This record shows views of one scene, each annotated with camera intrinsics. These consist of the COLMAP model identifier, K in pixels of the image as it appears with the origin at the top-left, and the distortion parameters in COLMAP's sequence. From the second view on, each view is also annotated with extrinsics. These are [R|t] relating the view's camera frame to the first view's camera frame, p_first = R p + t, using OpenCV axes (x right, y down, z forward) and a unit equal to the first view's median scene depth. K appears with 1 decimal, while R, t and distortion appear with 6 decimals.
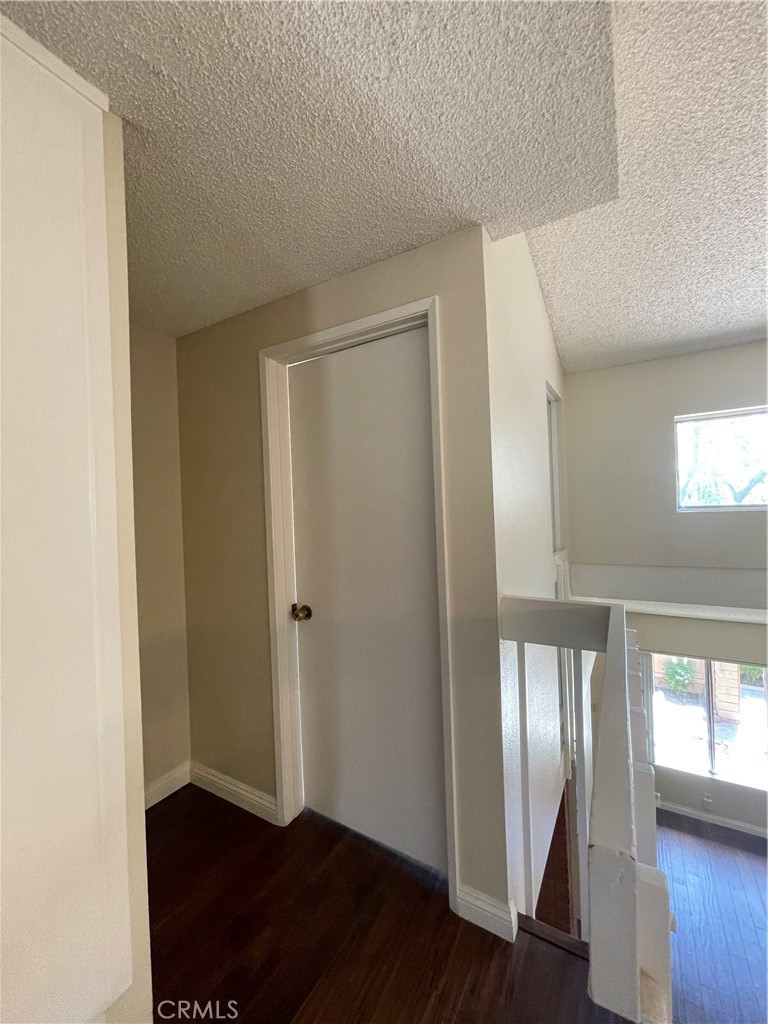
lens RADIAL K [[417.8, 0, 384.4], [0, 417.8, 506.8], [0, 0, 1]] dist [-0.000284, 0.000011]
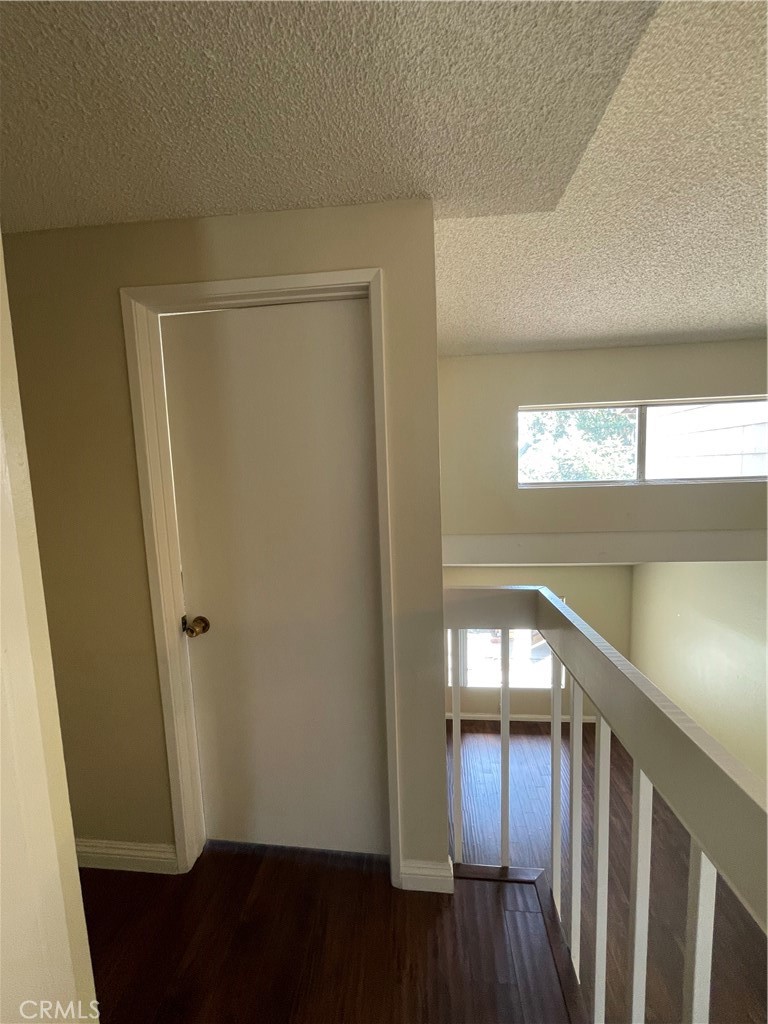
lens RADIAL K [[417.8, 0, 384.4], [0, 417.8, 506.8], [0, 0, 1]] dist [-0.000284, 0.000011]
pose [[0.904201, -0.038780, 0.425344, -0.253483], [-0.000142, 0.995842, 0.091095, -0.072272], [-0.427108, -0.082429, 0.900436, 0.138823]]
